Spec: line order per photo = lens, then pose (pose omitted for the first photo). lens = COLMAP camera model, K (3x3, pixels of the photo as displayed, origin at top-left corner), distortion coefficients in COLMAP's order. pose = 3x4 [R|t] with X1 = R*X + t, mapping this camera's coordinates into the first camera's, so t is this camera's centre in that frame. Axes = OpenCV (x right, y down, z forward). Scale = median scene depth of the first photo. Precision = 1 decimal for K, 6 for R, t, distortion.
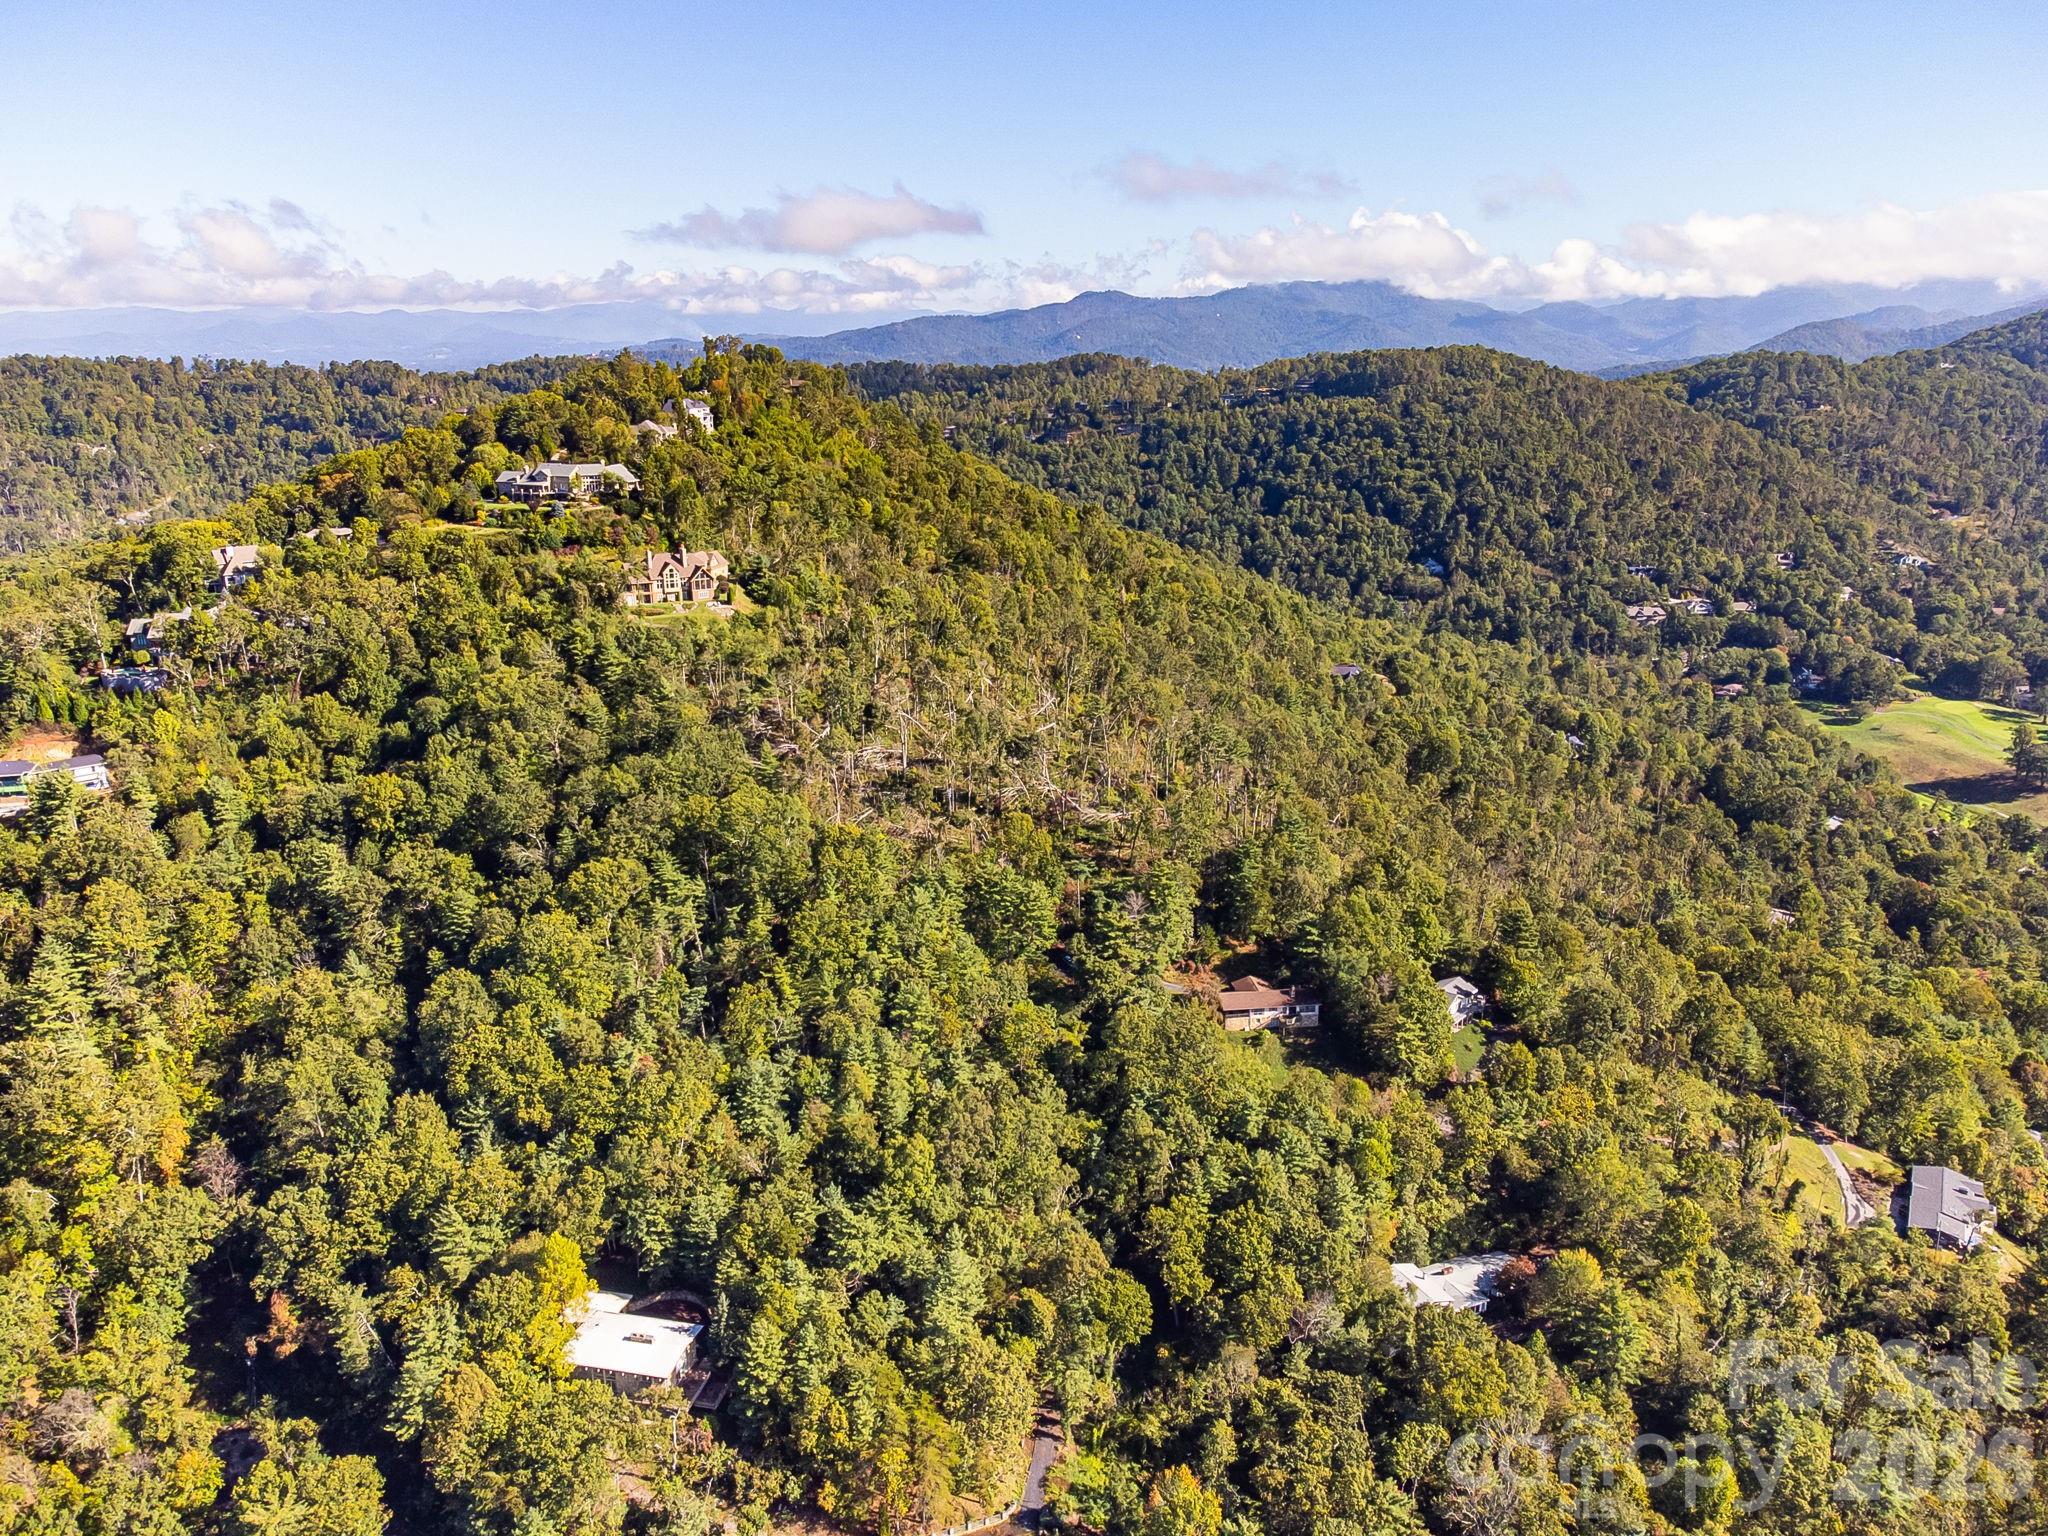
lens RADIAL K [[1525.0, 0, 1022.5], [0, 1525.0, 754.3], [0, 0, 1]] dist [0.022288, 0.001912]
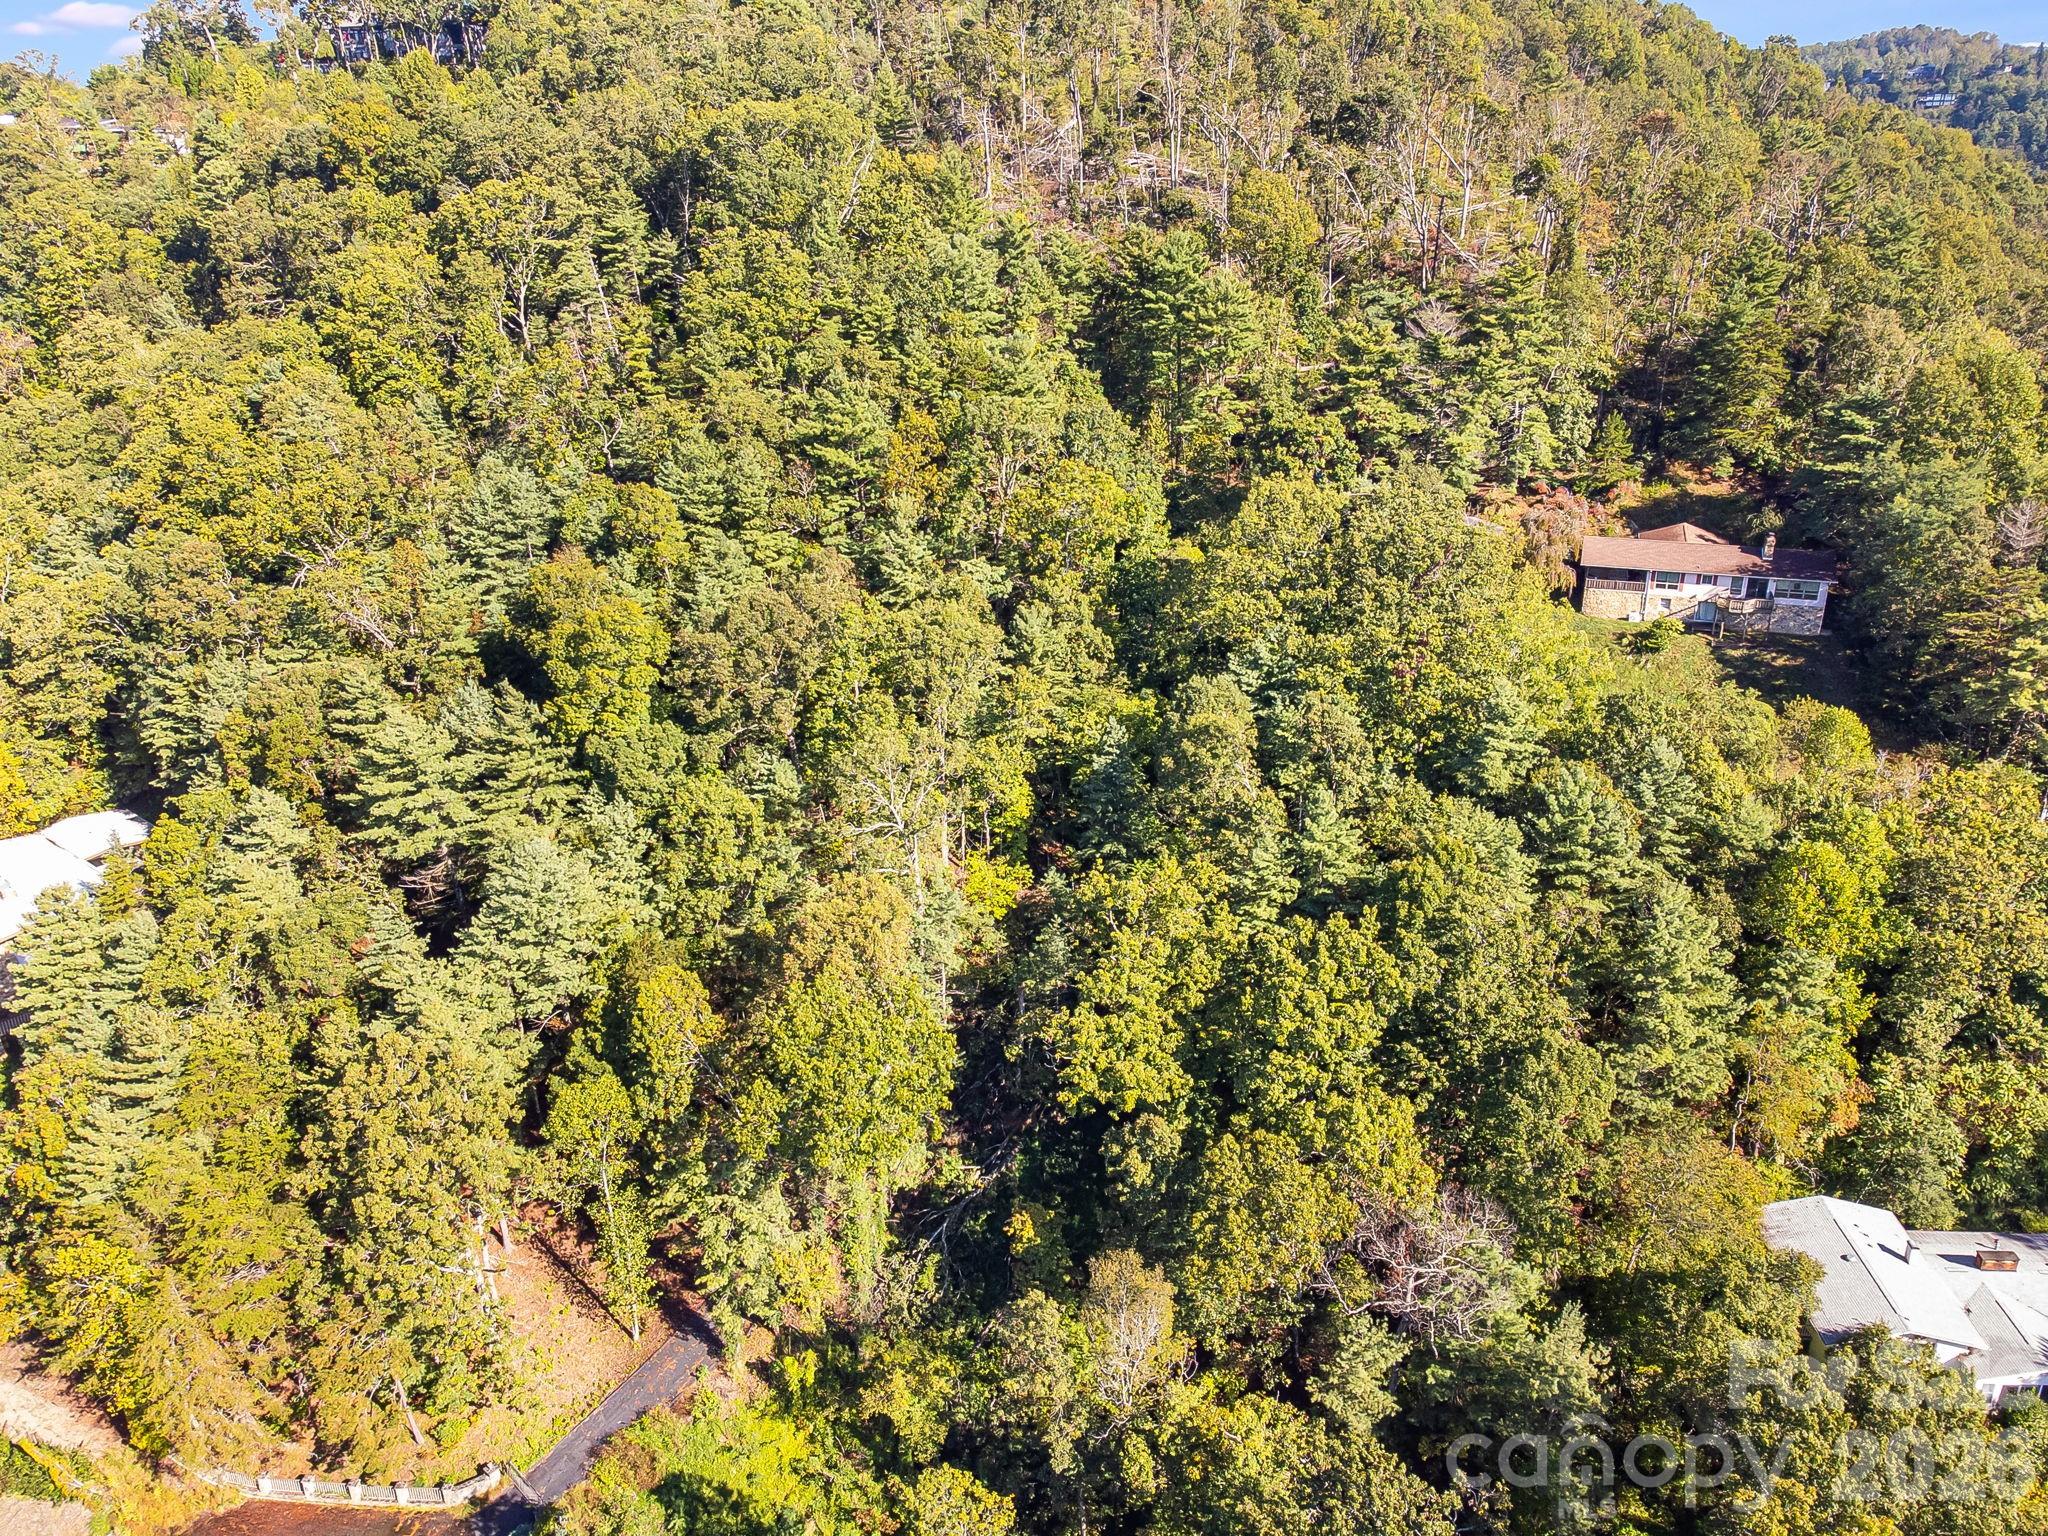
lens RADIAL K [[1525.0, 0, 1022.5], [0, 1525.0, 754.3], [0, 0, 1]] dist [0.022288, 0.001912]
pose [[0.895147, 0.163874, -0.414557, 0.055633], [-0.108605, 0.982127, 0.153726, 0.052982], [0.432339, -0.092584, 0.896945, 0.163446]]
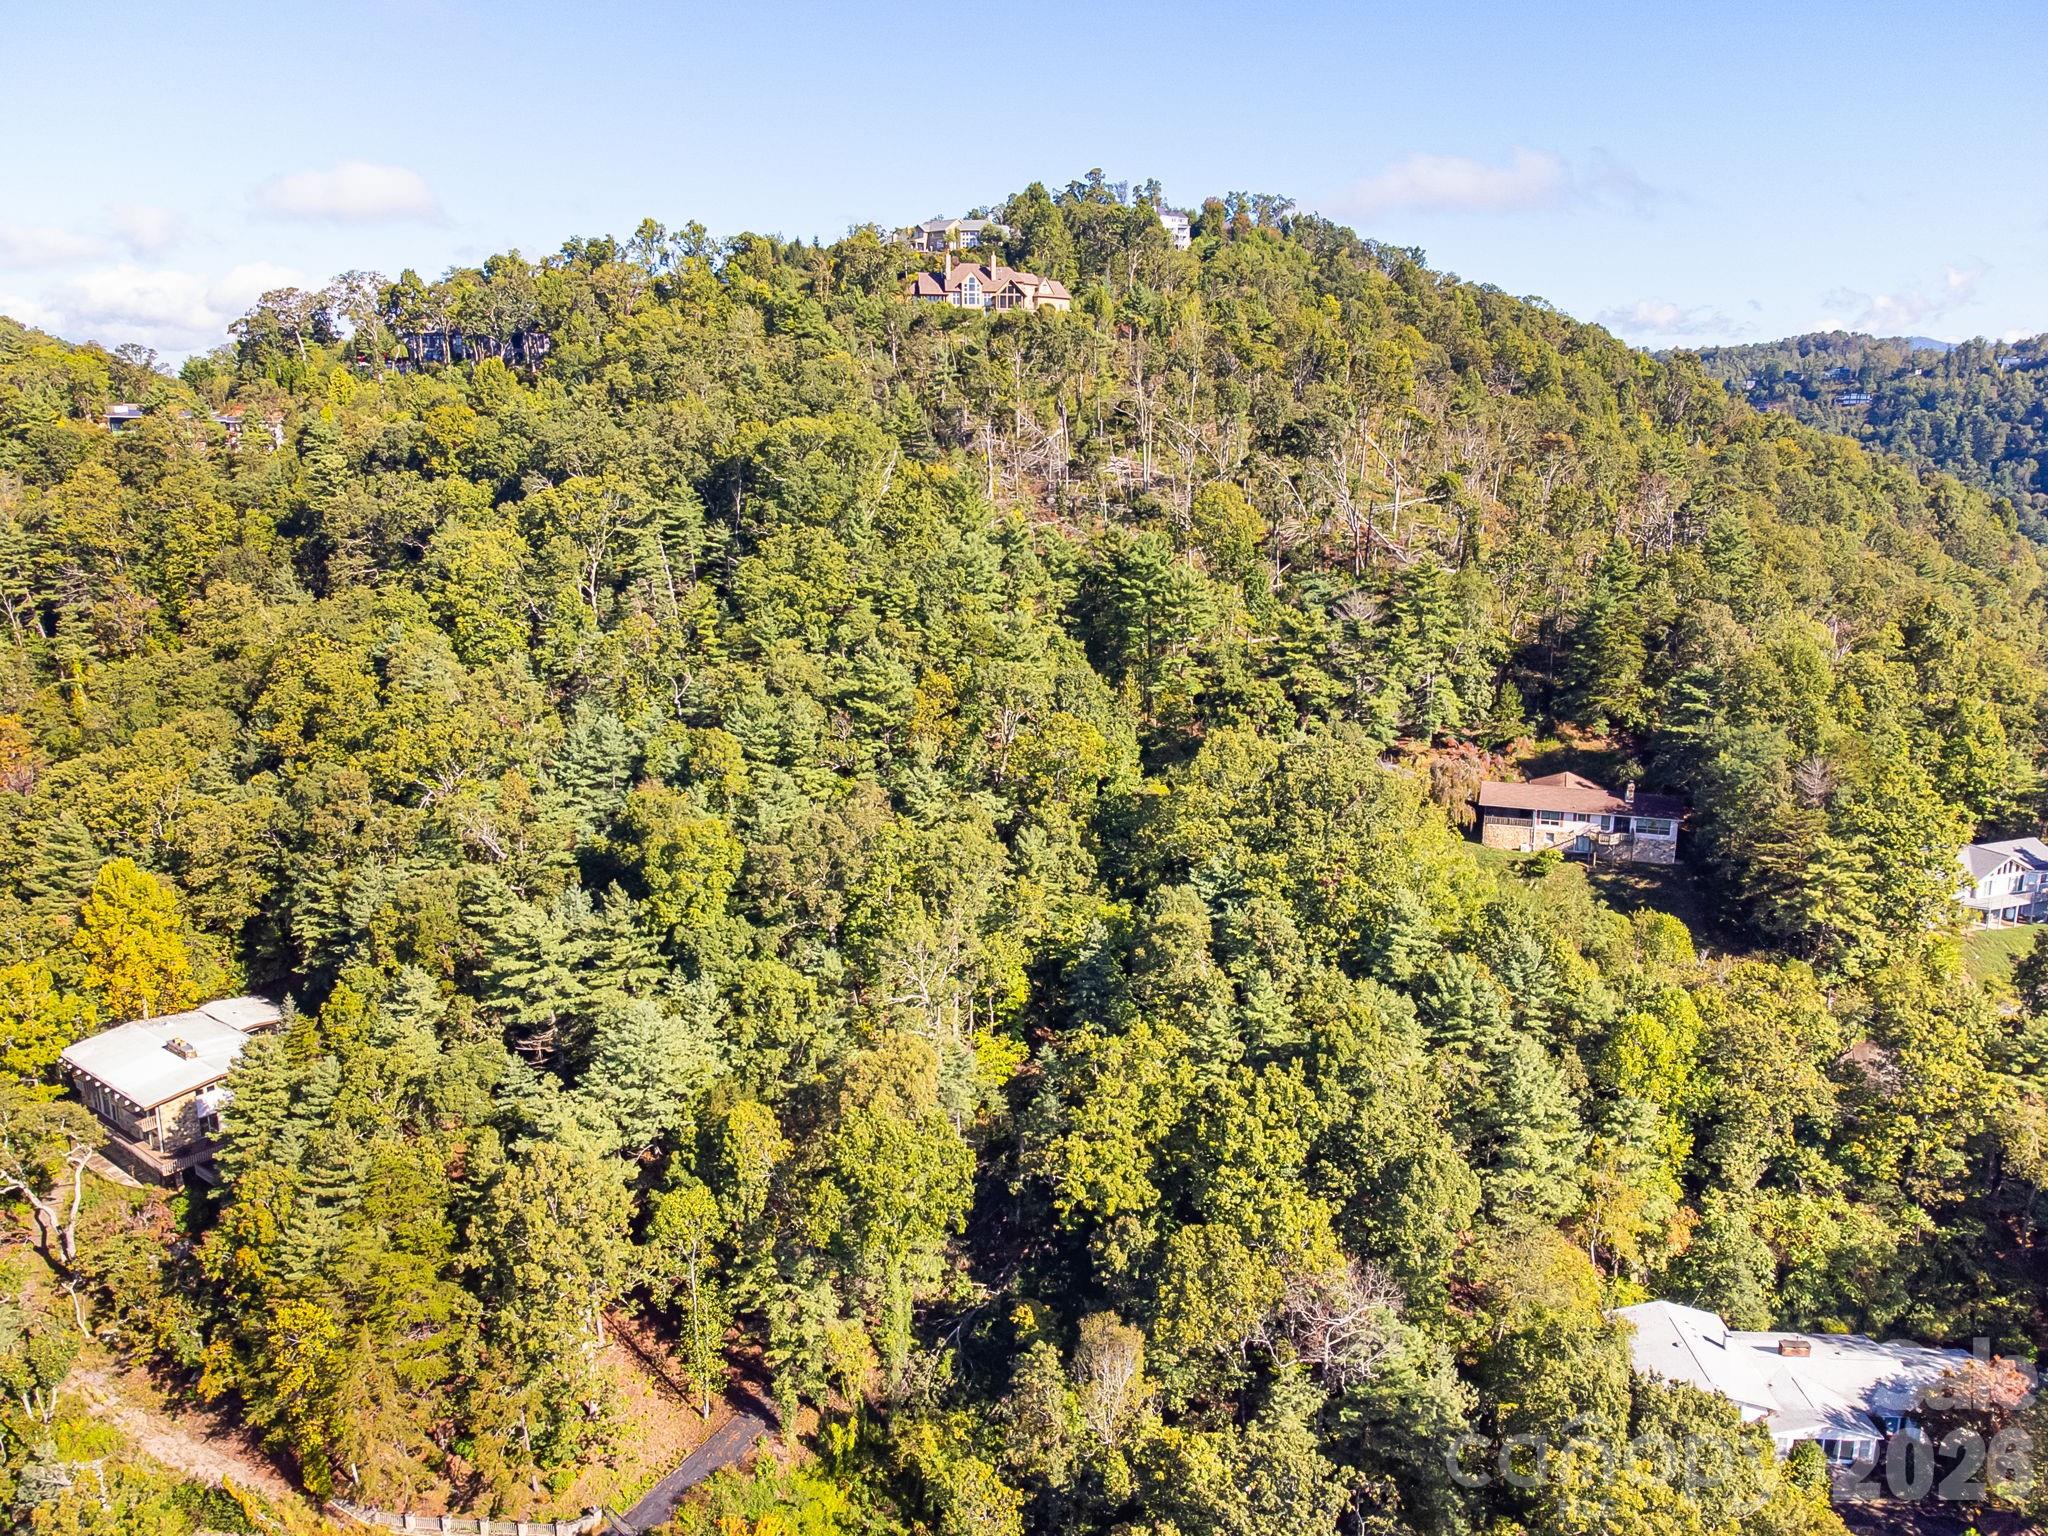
lens RADIAL K [[1553.7, 0, 1022.1], [0, 1553.7, 756.5], [0, 0, 1]] dist [0.008356, 0.009228]
pose [[0.900542, 0.106706, -0.421472, 0.066803], [-0.121338, 0.992579, -0.007963, 0.054161], [0.417495, 0.058312, 0.906806, 0.134703]]
